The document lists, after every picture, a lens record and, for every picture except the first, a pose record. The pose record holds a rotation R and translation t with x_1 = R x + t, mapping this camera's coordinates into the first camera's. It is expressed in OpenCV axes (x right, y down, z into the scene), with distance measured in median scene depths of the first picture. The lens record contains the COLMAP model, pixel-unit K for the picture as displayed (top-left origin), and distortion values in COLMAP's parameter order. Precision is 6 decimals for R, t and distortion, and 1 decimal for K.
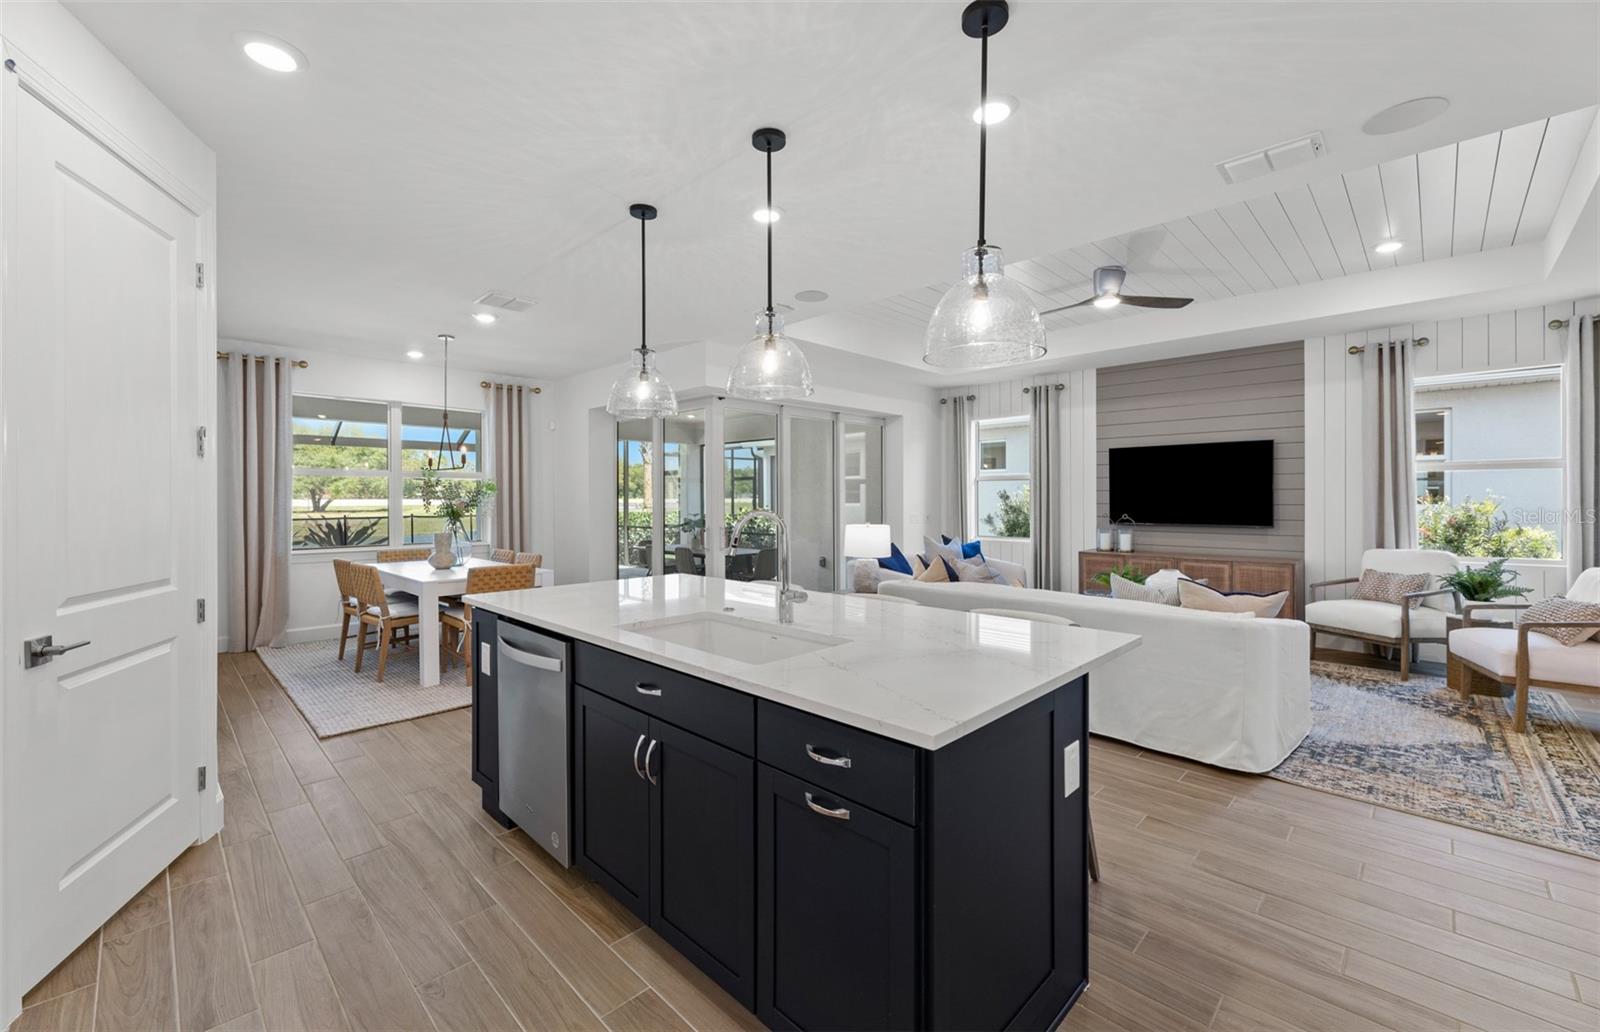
lens RADIAL K [[644.2, 0, 792.7], [0, 644.2, 502.1], [0, 0, 1]] dist [0.002098, -0.000299]
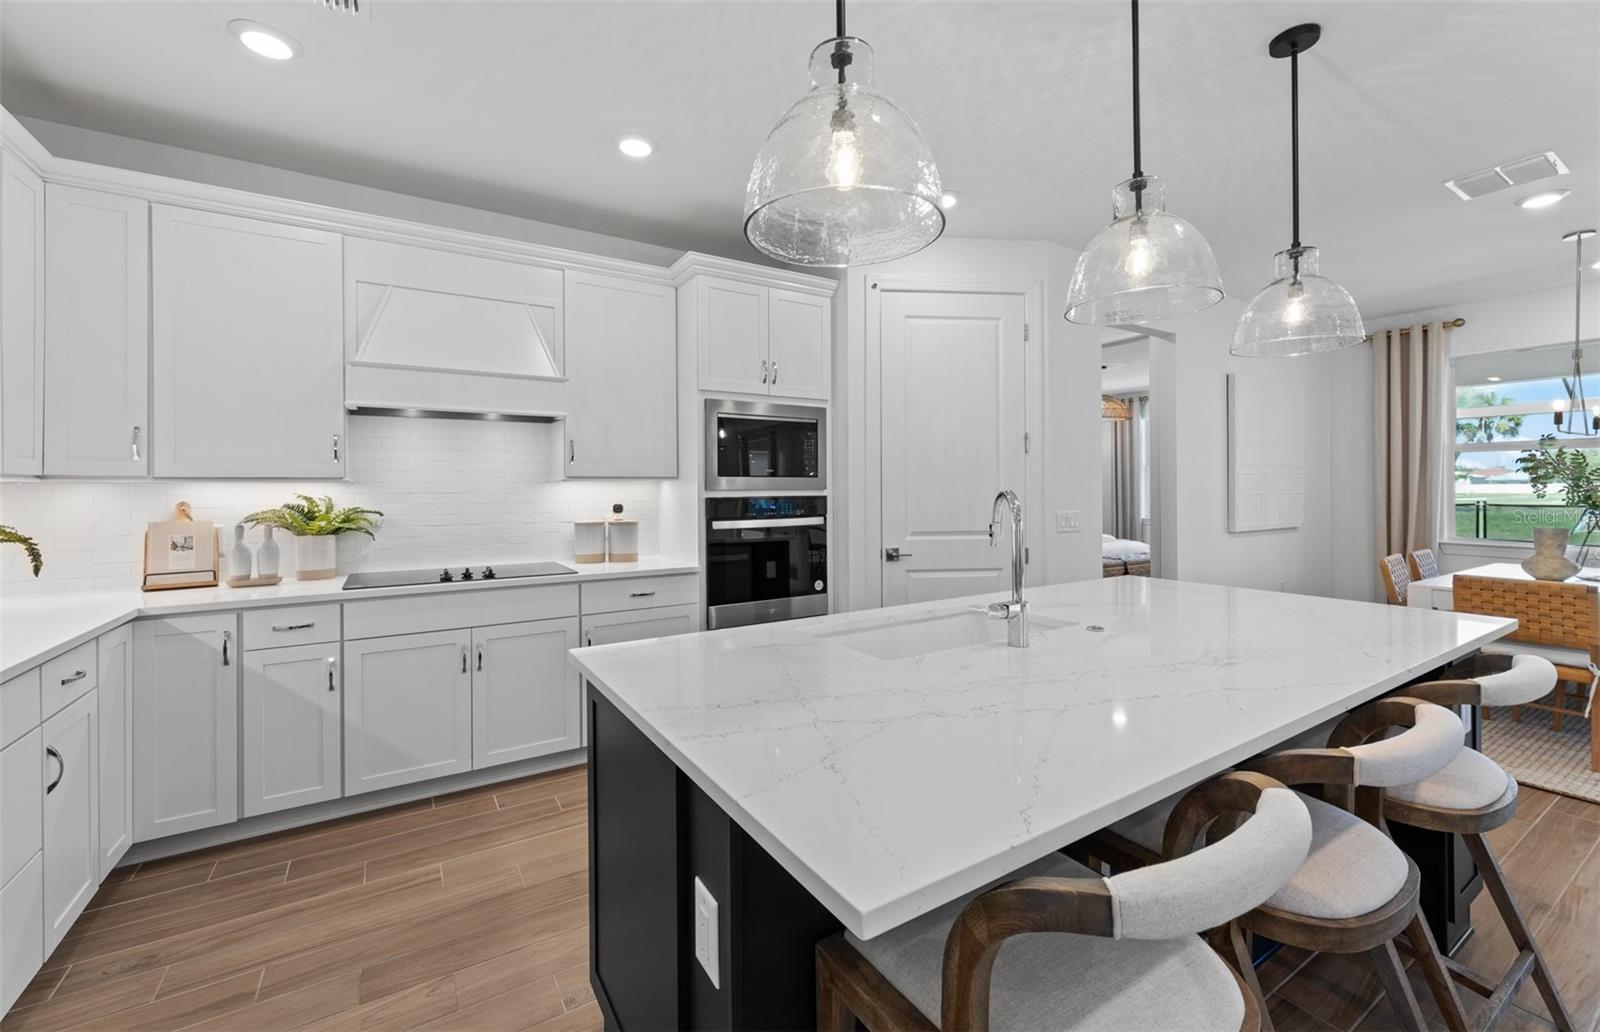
lens RADIAL K [[644.2, 0, 795.6], [0, 644.2, 488.7], [0, 0, 1]] dist [0.002098, -0.000299]
pose [[-0.230590, 0.004138, -0.973042, 0.283375], [-0.000369, 0.999991, 0.004340, 0.002349], [0.973051, 0.001360, -0.230586, 0.352234]]
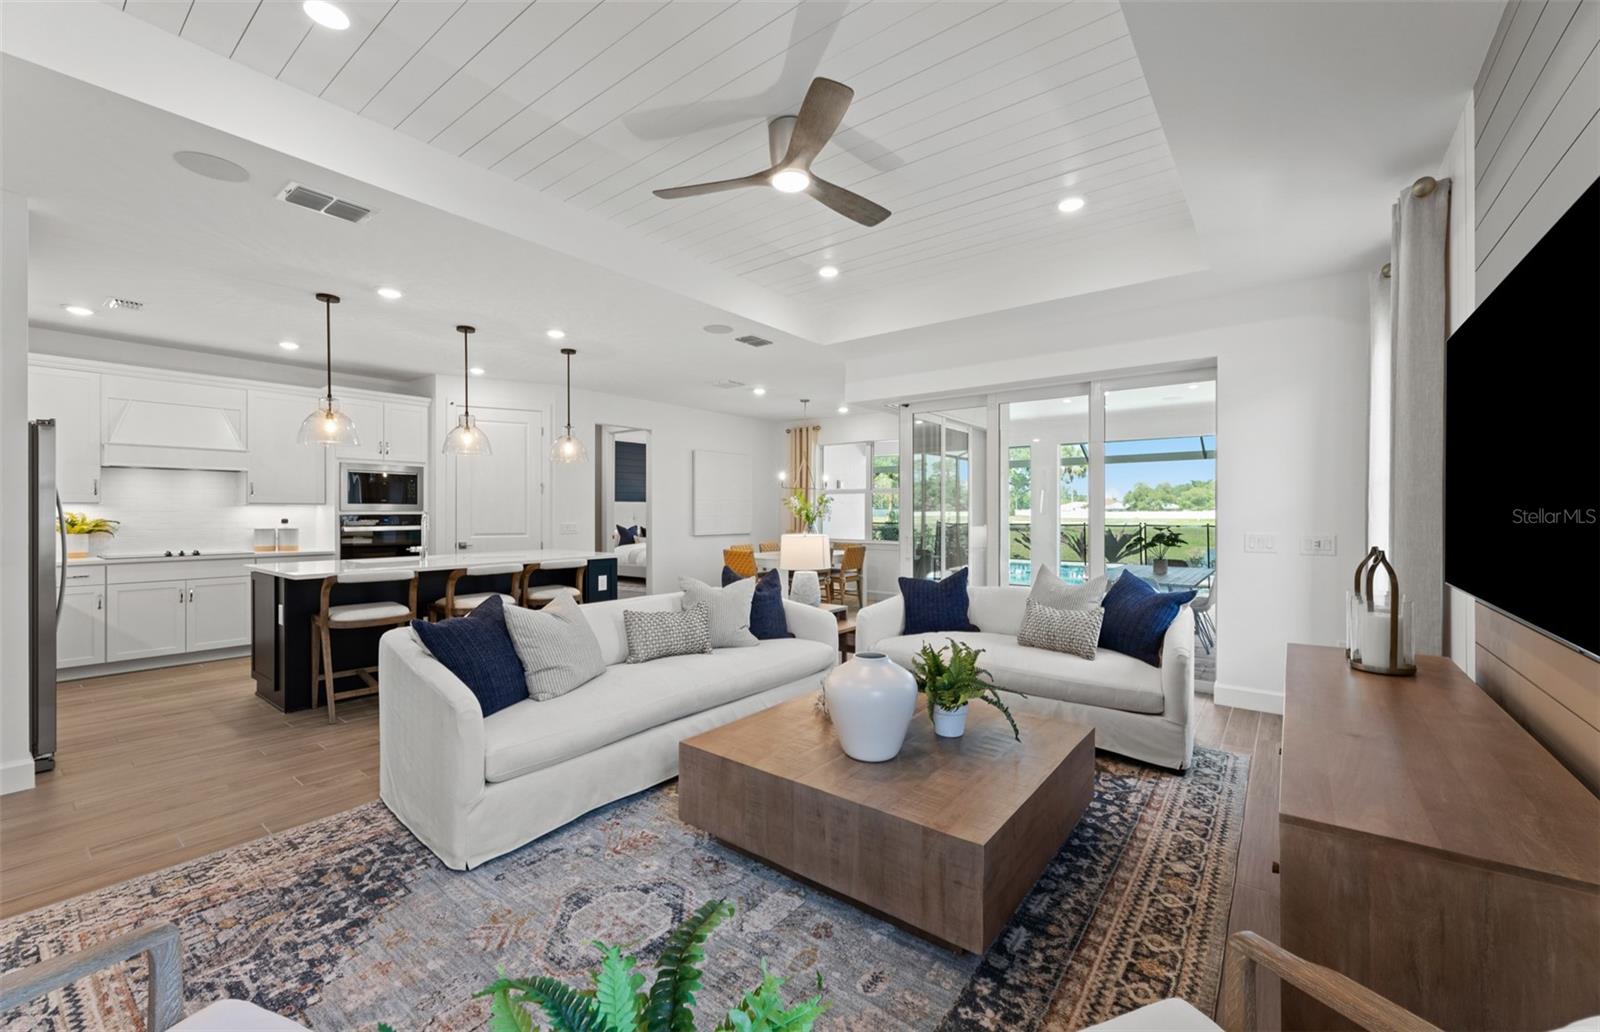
lens RADIAL K [[644.2, 0, 803.4], [0, 644.2, 510.7], [0, 0, 1]] dist [0.002098, -0.000299]
pose [[0.122599, -0.000121, -0.992456, 0.907351], [-0.006671, 0.999977, -0.000946, 0.001767], [0.992434, 0.006736, 0.122595, 0.778219]]
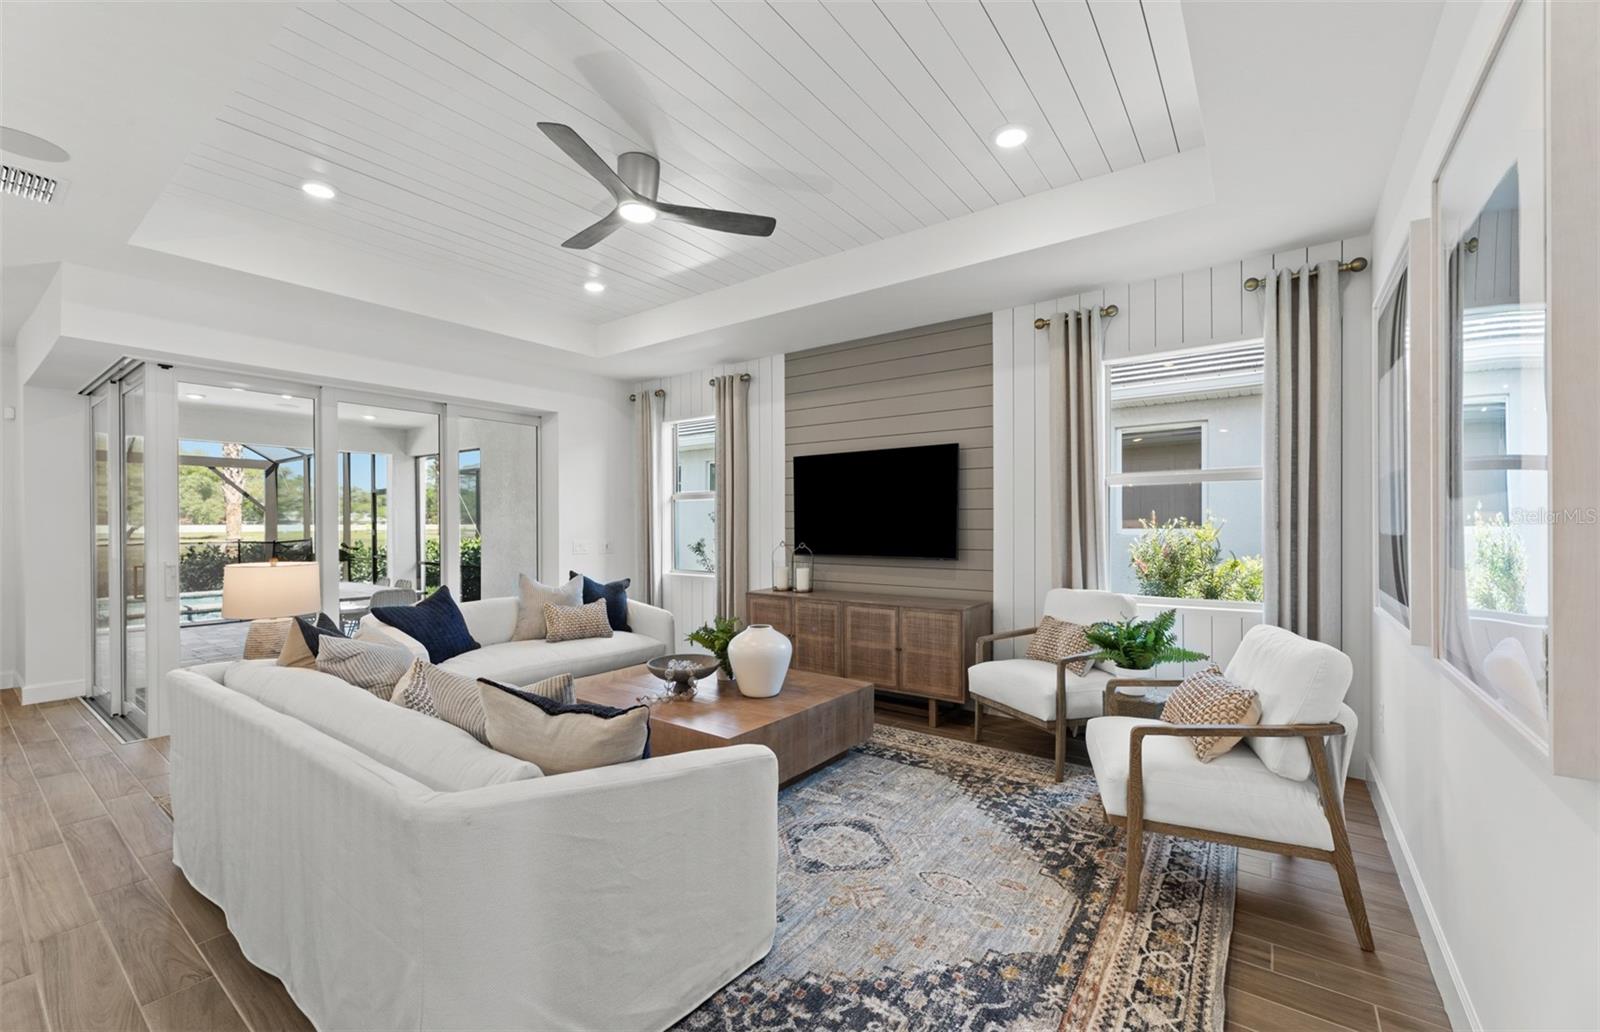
lens RADIAL K [[644.2, 0, 800.9], [0, 644.2, 526.8], [0, 0, 1]] dist [0.002098, -0.000299]
pose [[0.988905, -0.000734, 0.148549, 0.459954], [0.000845, 0.999999, -0.000680, 0.001229], [-0.148548, 0.000798, 0.988905, 0.284743]]
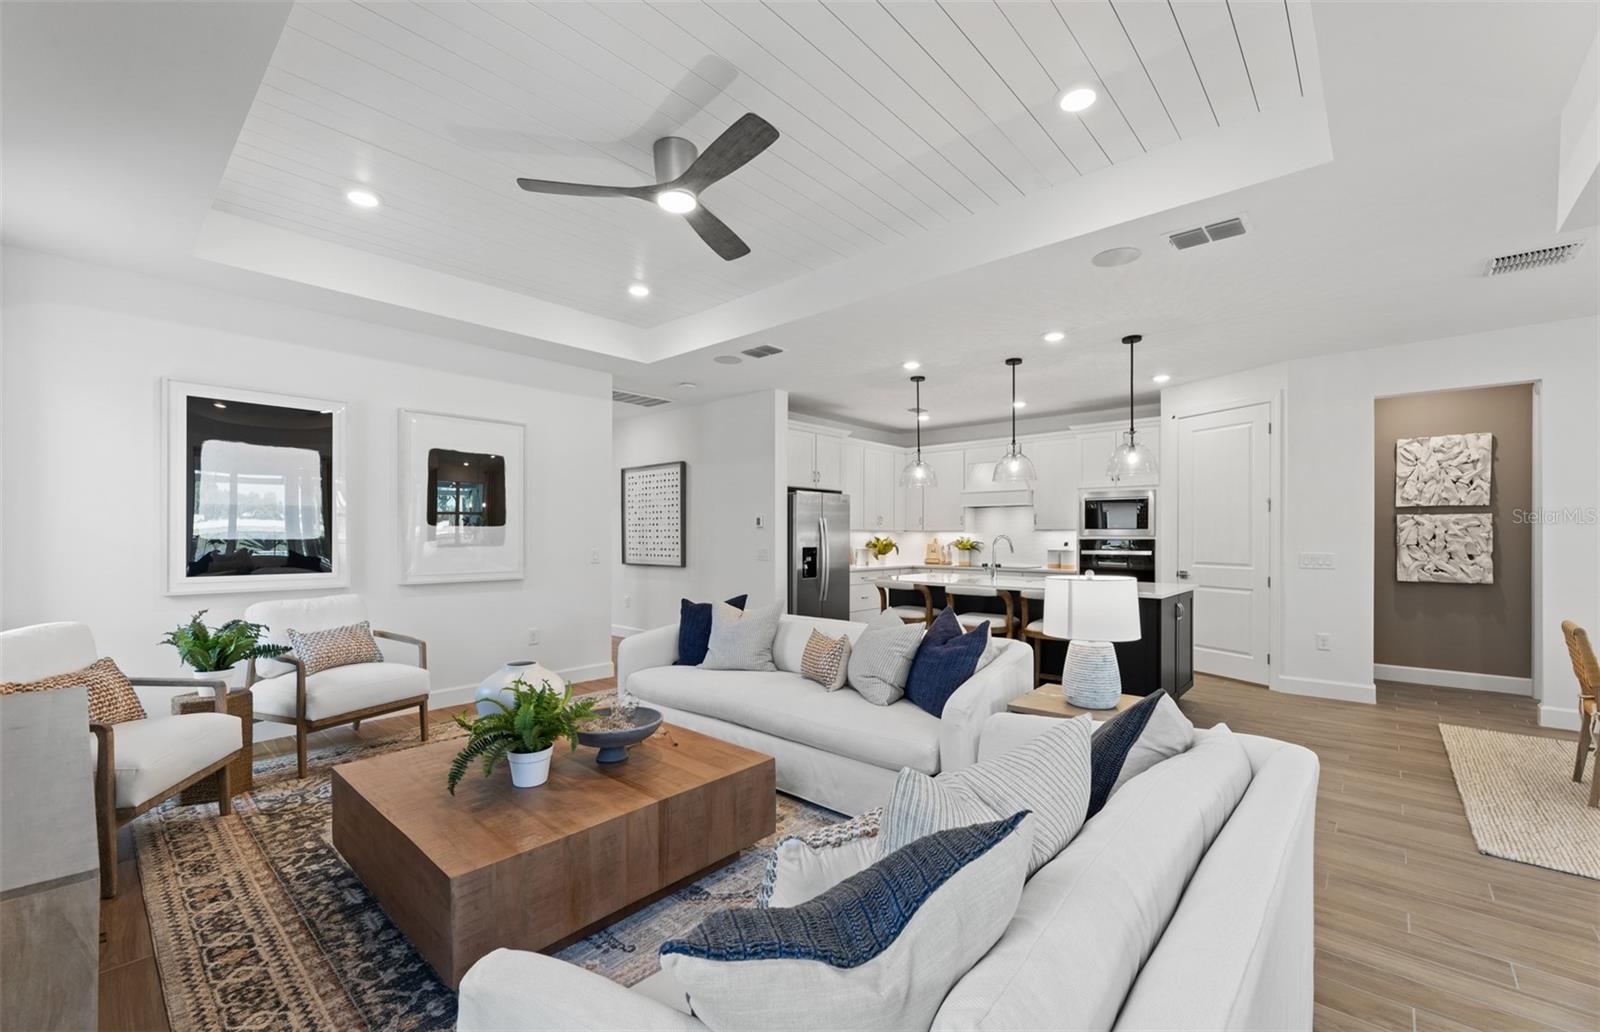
lens RADIAL K [[644.2, 0, 791.9], [0, 644.2, 547.3], [0, 0, 1]] dist [0.002098, -0.000299]
pose [[-0.999261, 0.001417, -0.038420, 0.334555], [0.000448, 0.999682, 0.025203, -0.002762], [0.038444, 0.025167, -0.998944, 1.332748]]
